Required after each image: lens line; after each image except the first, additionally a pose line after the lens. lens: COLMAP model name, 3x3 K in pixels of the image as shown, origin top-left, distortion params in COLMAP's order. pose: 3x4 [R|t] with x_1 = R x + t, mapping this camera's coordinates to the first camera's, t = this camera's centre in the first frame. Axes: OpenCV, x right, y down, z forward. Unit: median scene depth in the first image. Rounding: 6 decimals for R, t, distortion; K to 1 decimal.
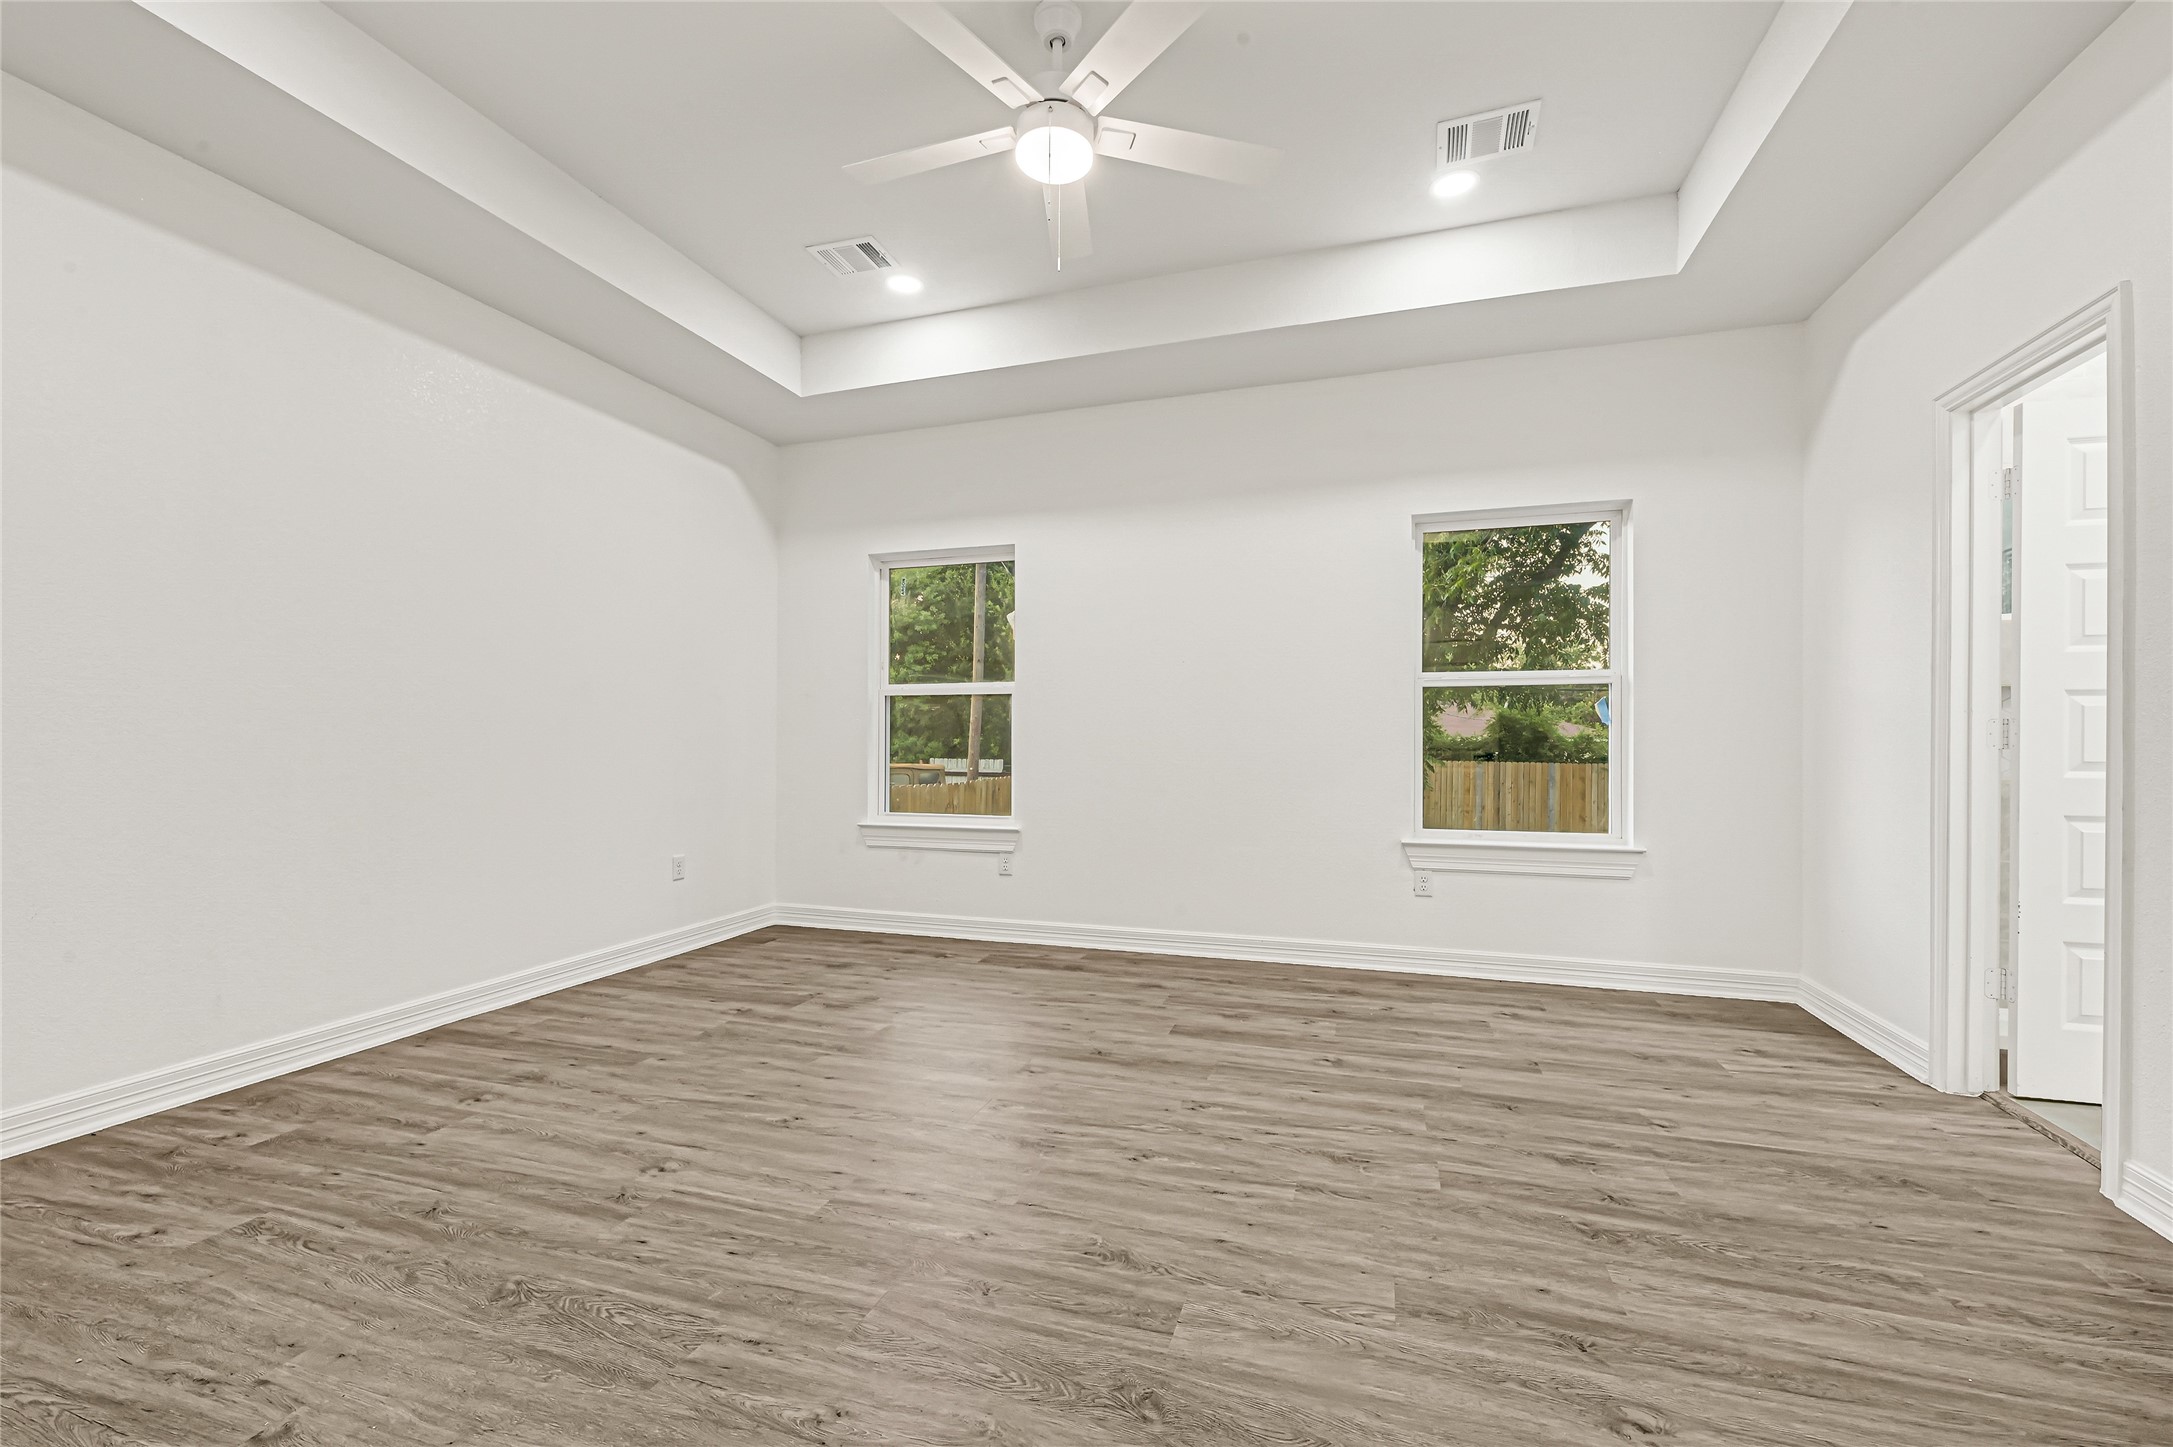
lens RADIAL K [[894.9, 0, 1084.8], [0, 894.9, 730.0], [0, 0, 1]] dist [0.000246, 0.000285]
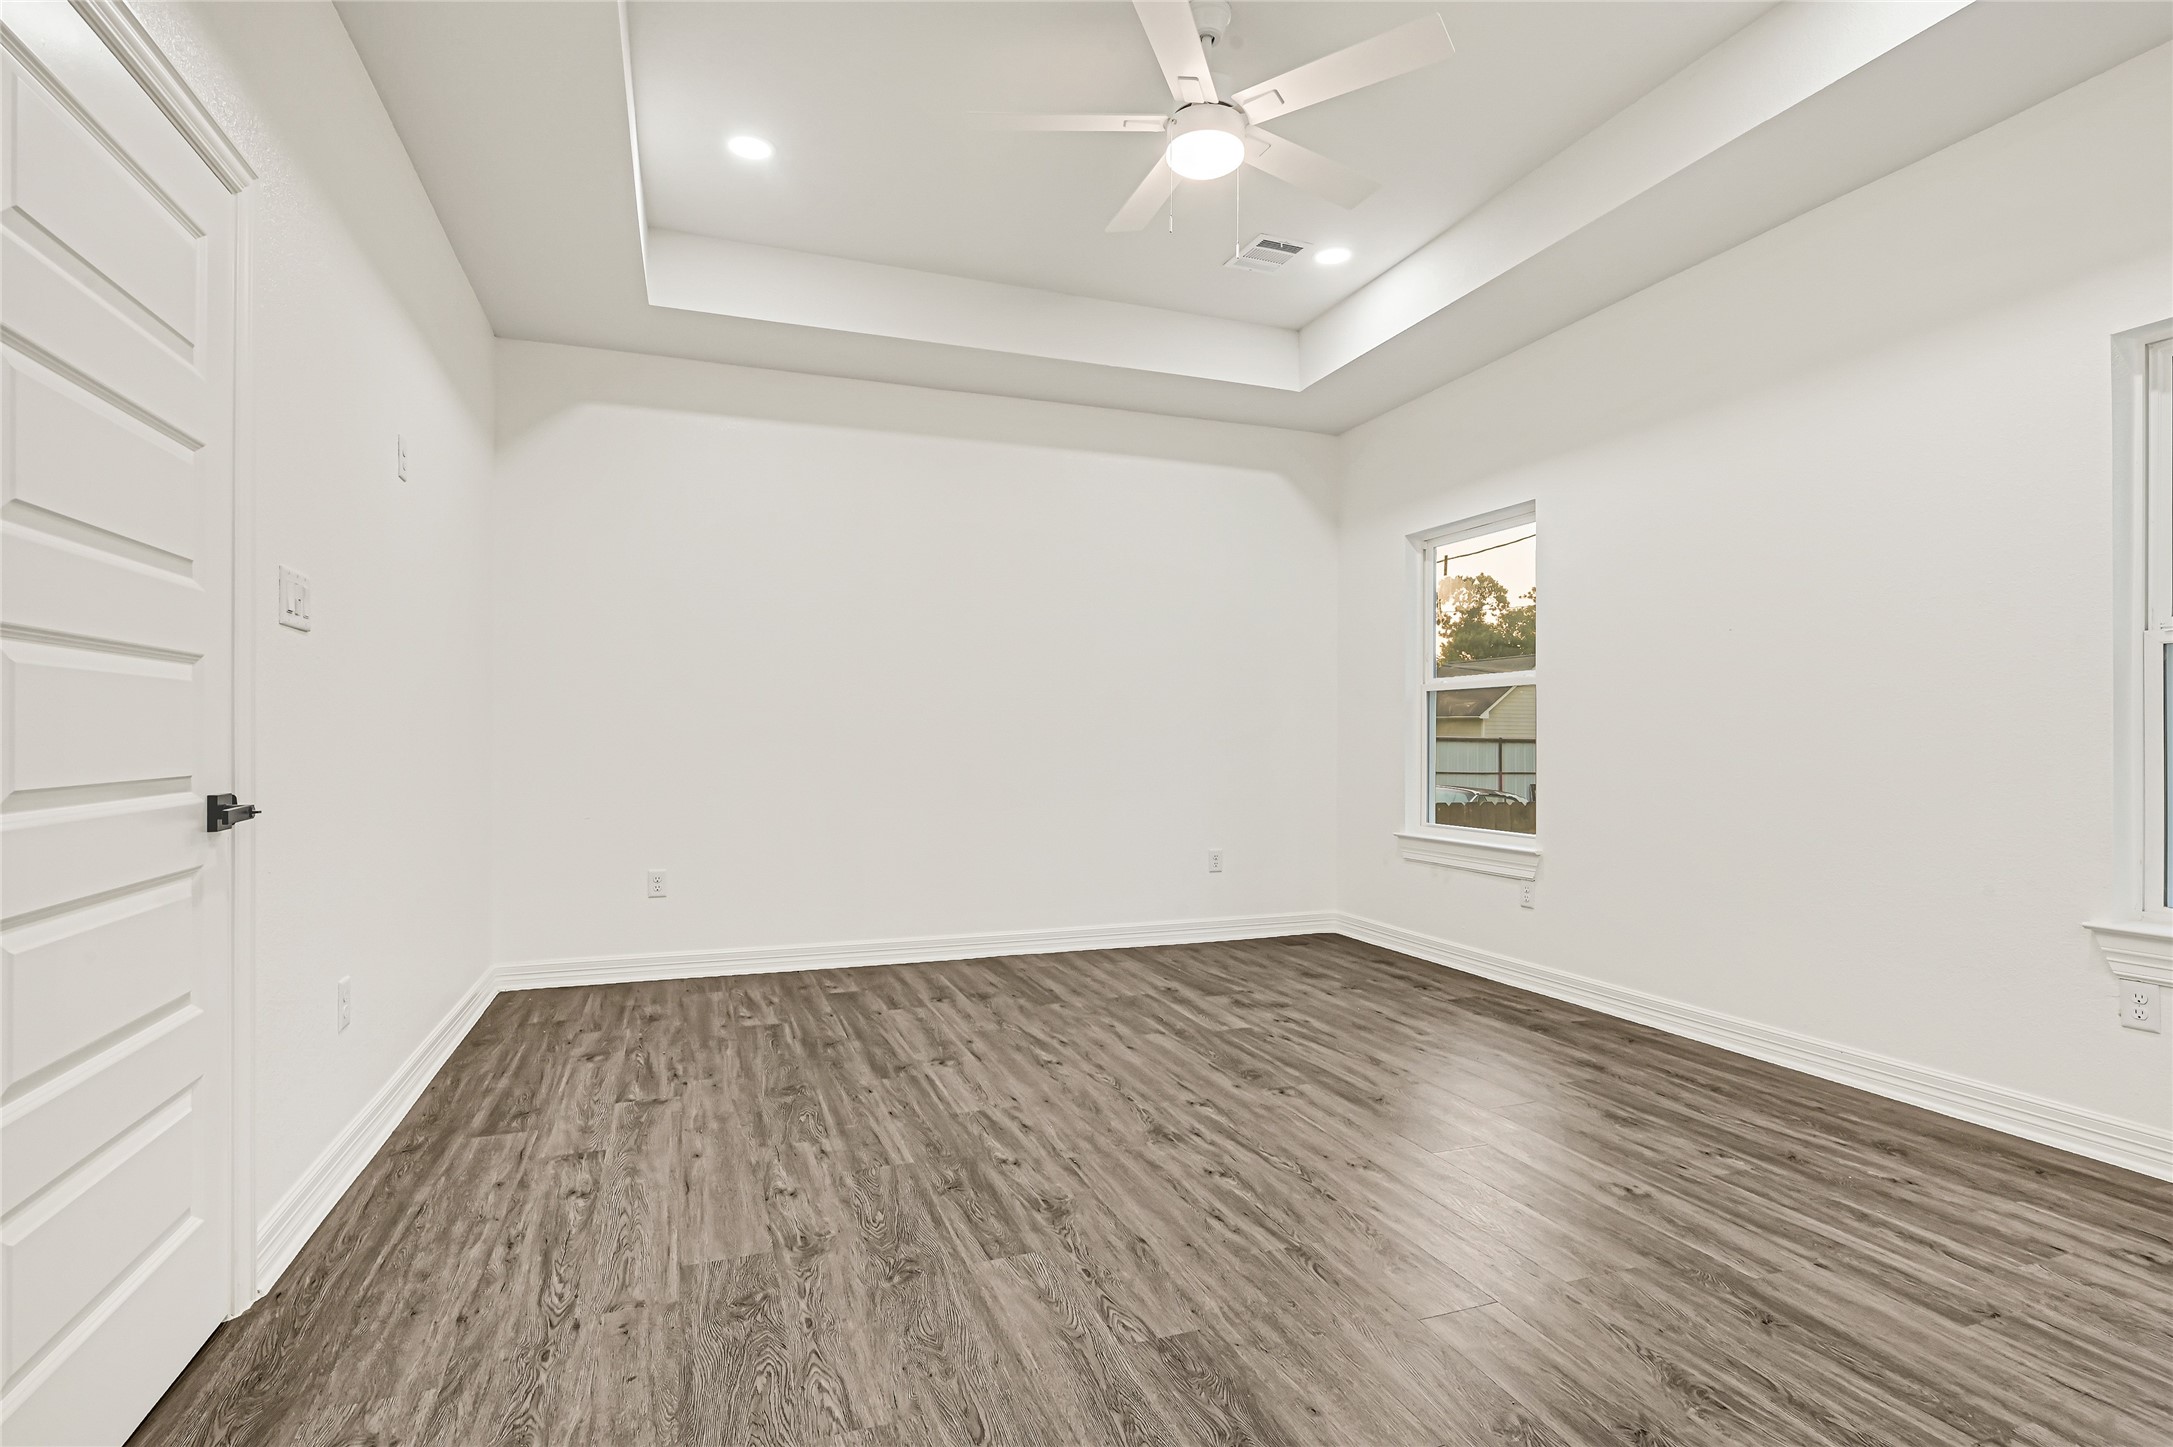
lens RADIAL K [[1066.2, 0, 1086.5], [0, 1066.2, 723.5], [0, 0, 1]] dist [0.000076, 0.000293]
pose [[0.623814, -0.011592, -0.781487, 0.758198], [0.007393, 0.999933, -0.008931, 0.001025], [0.781538, -0.000206, 0.623858, 0.147809]]
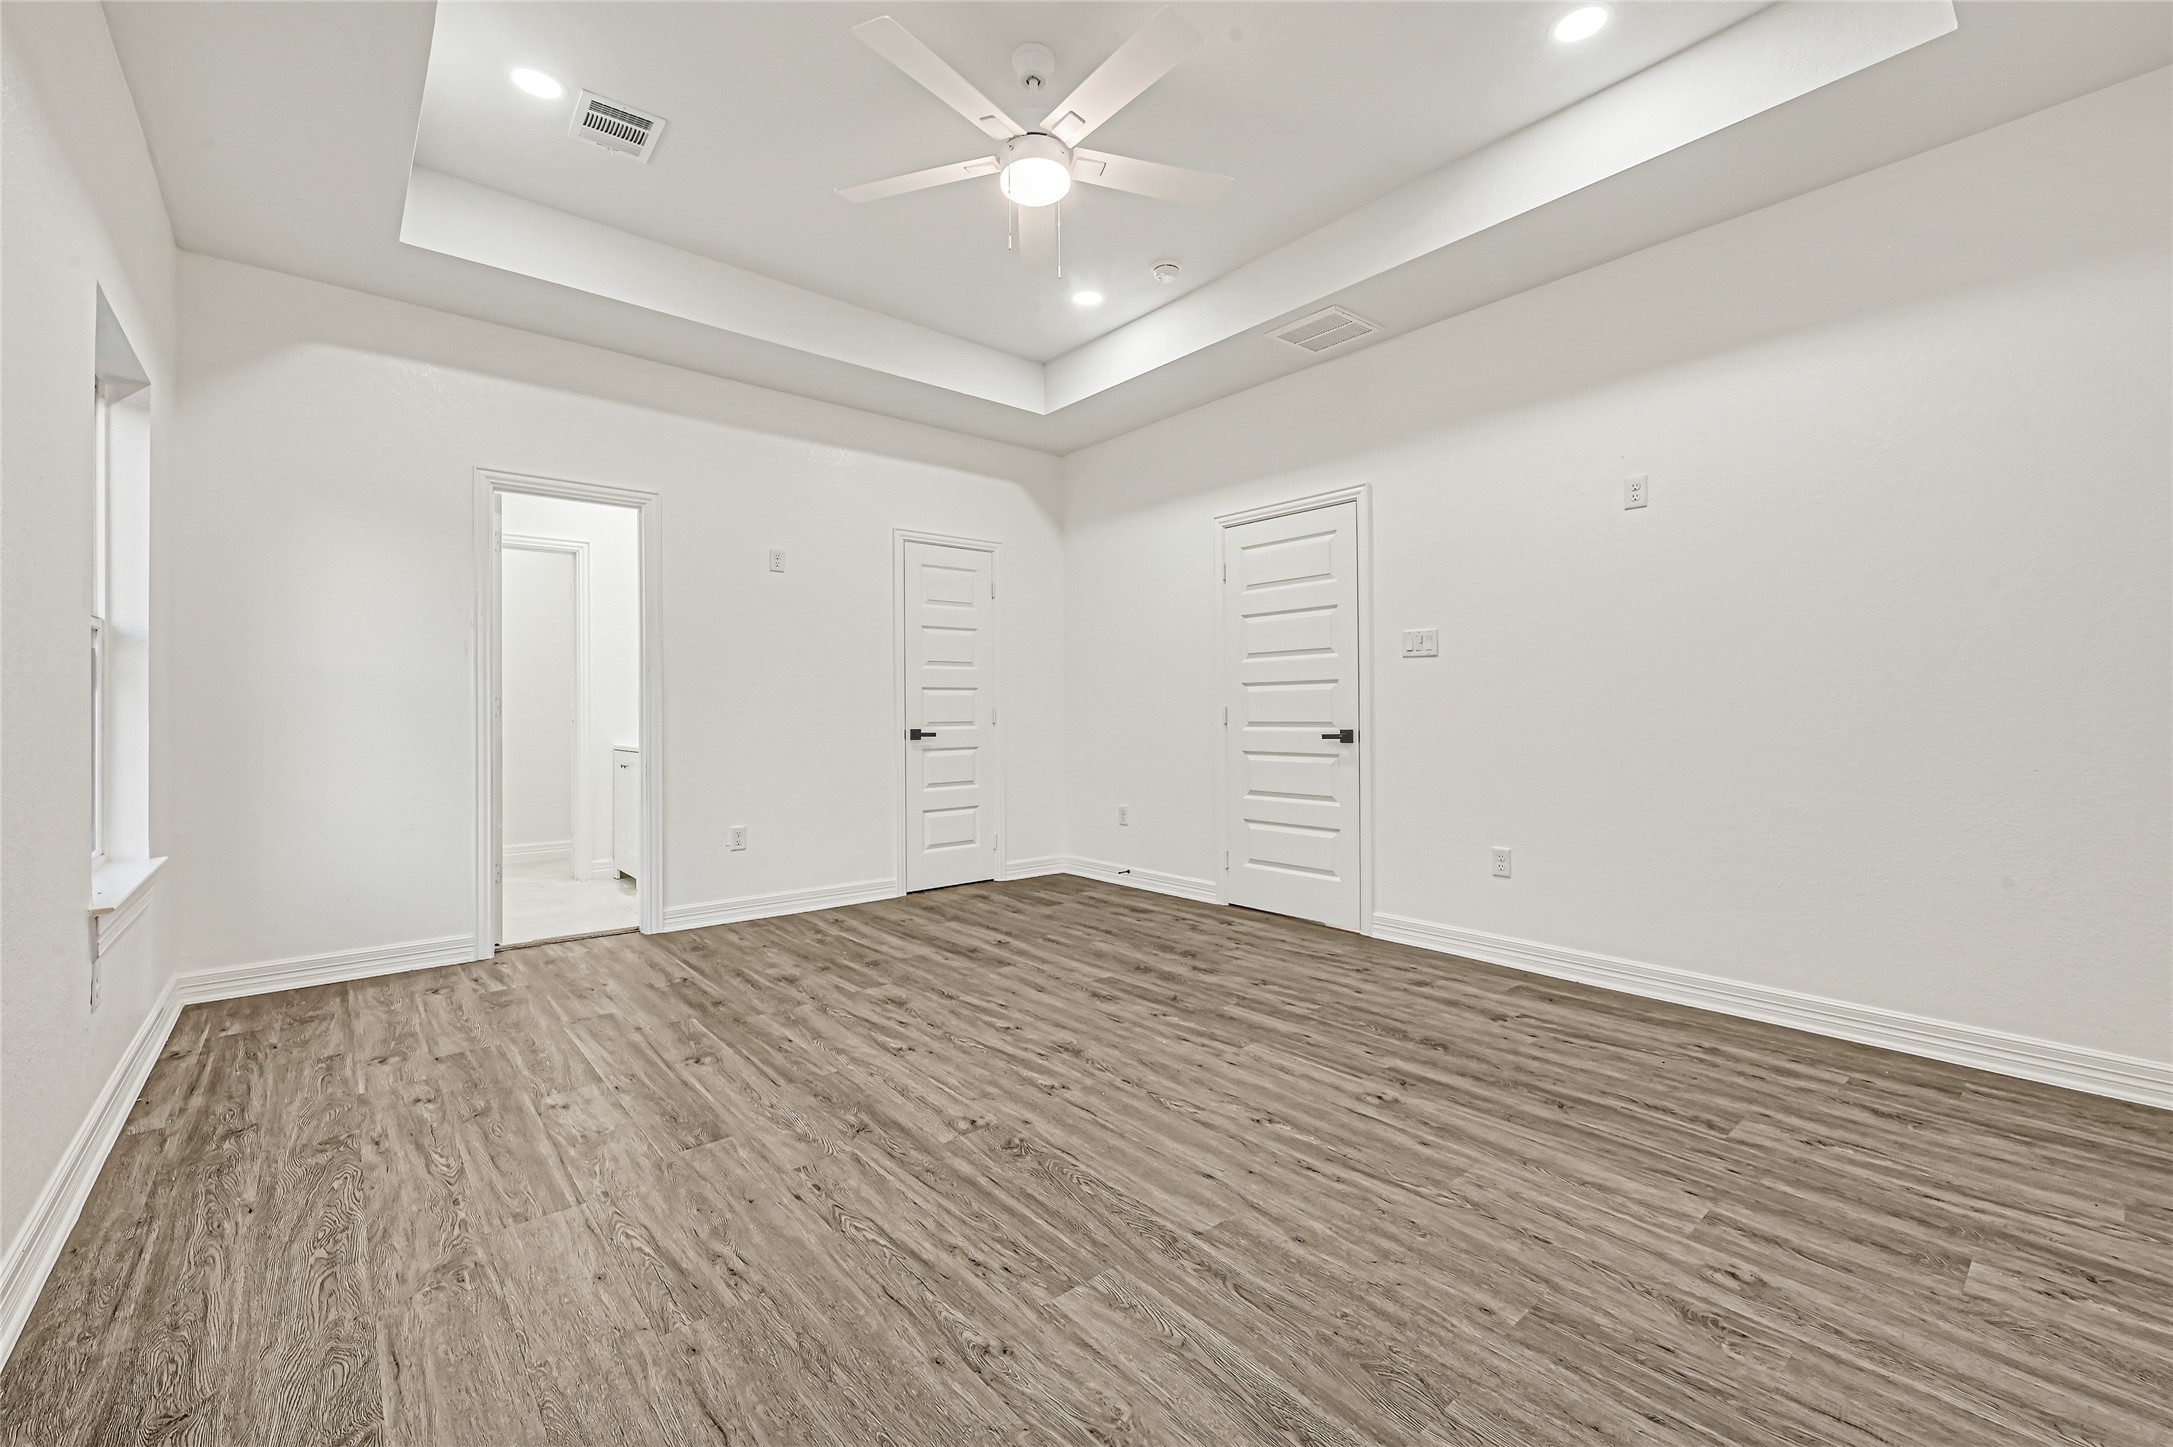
lens RADIAL K [[894.9, 0, 1084.8], [0, 894.9, 730.0], [0, 0, 1]] dist [0.000246, 0.000285]
pose [[-0.852608, -0.010101, 0.522454, -0.613159], [-0.003292, 0.999897, 0.013960, 0.018031], [-0.522541, 0.010183, -0.852553, 1.776017]]
